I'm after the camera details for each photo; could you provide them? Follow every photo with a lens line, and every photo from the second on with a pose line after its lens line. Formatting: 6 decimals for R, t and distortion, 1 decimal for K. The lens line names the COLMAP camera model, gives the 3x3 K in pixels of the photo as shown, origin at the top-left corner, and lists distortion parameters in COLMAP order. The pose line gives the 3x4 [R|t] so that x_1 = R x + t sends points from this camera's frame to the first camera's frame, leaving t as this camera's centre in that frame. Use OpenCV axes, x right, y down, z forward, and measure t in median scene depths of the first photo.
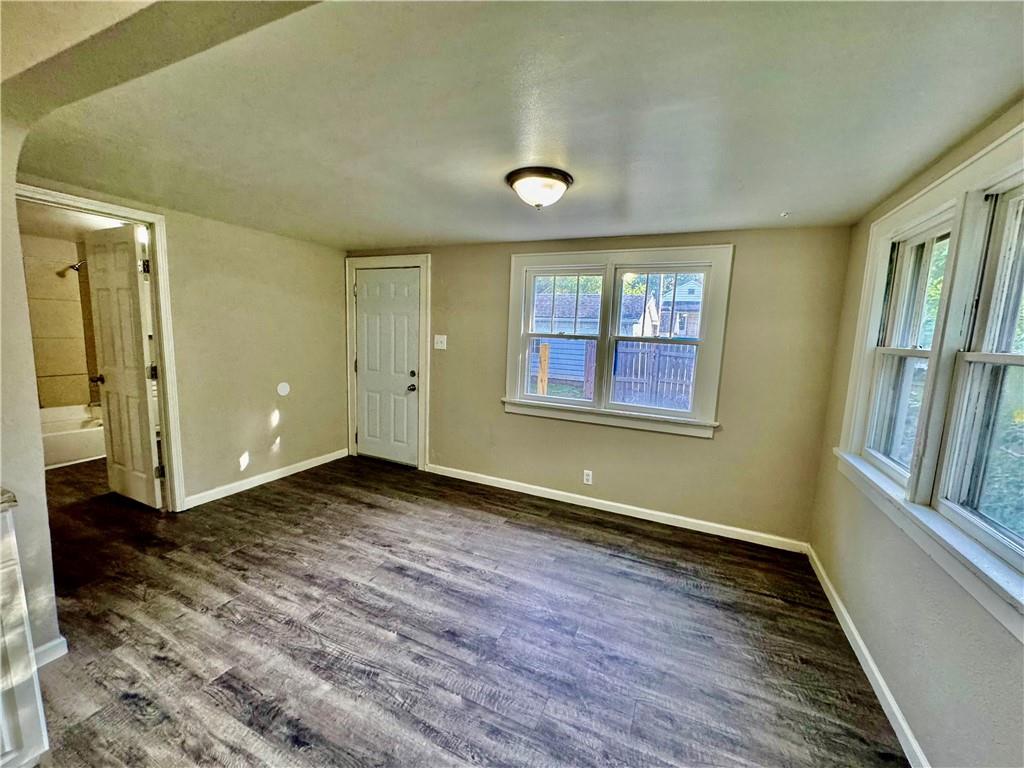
lens RADIAL K [[406.7, 0, 512.0], [0, 406.7, 384.0], [0, 0, 1]] dist [-0.008523, 0.000265]
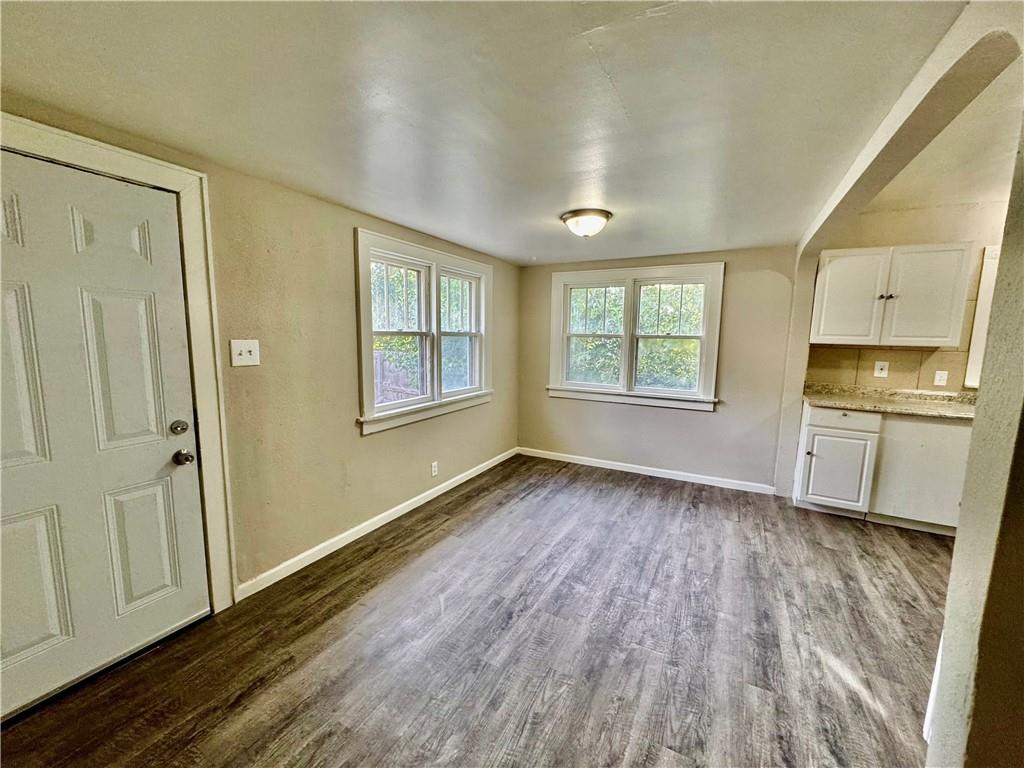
lens RADIAL K [[406.7, 0, 512.0], [0, 406.7, 384.0], [0, 0, 1]] dist [-0.008523, 0.000265]
pose [[0.071445, -0.163593, 0.983938, -1.035364], [0.117477, 0.980973, 0.154570, -0.156864], [-0.990502, 0.104546, 0.089304, 0.918716]]
